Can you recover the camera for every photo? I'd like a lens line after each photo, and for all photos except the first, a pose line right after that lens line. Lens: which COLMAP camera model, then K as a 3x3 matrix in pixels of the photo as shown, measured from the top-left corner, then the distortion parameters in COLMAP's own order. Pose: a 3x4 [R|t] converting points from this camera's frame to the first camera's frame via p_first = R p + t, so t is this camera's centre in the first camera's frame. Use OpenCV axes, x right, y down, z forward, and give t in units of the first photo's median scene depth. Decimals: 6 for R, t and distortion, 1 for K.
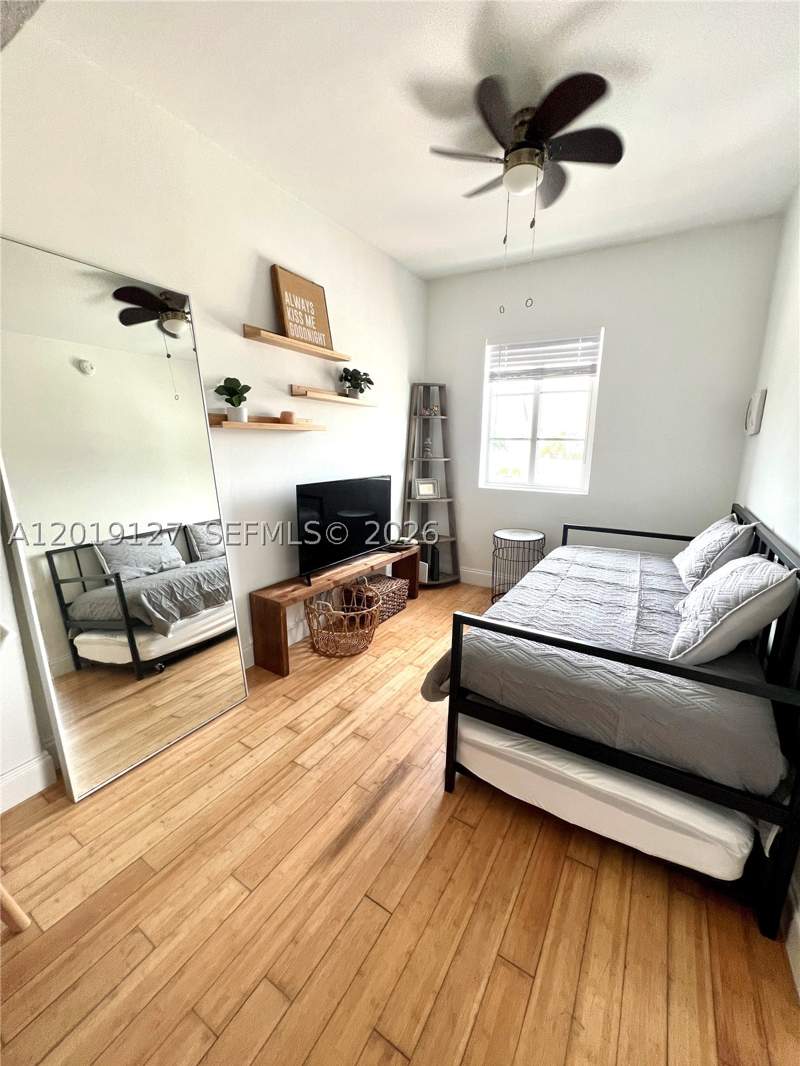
lens RADIAL K [[426.1, 0, 402.5], [0, 426.1, 537.8], [0, 0, 1]] dist [0.003292, 0.000218]
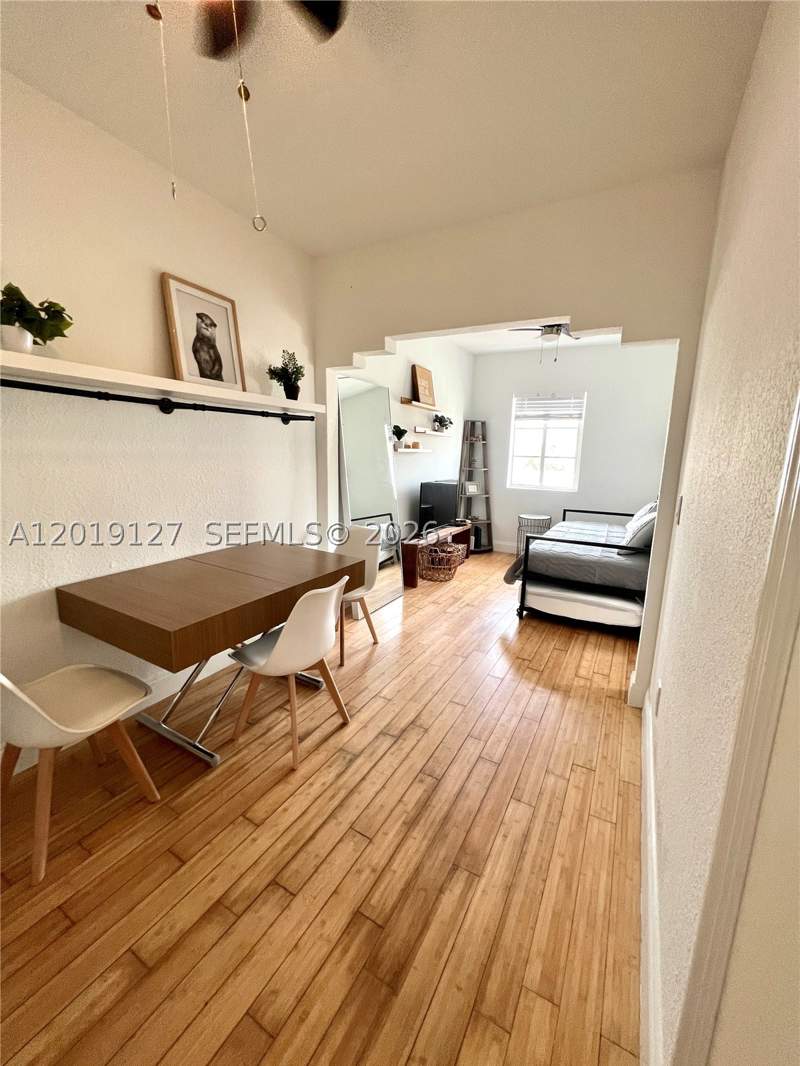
lens RADIAL K [[426.1, 0, 399.1], [0, 426.1, 533.8], [0, 0, 1]] dist [0.003292, 0.000218]
pose [[0.999228, 0.009945, 0.038002, -0.311639], [-0.008975, 0.999632, -0.025612, 0.108036], [-0.038243, 0.025251, 0.998949, -0.610216]]
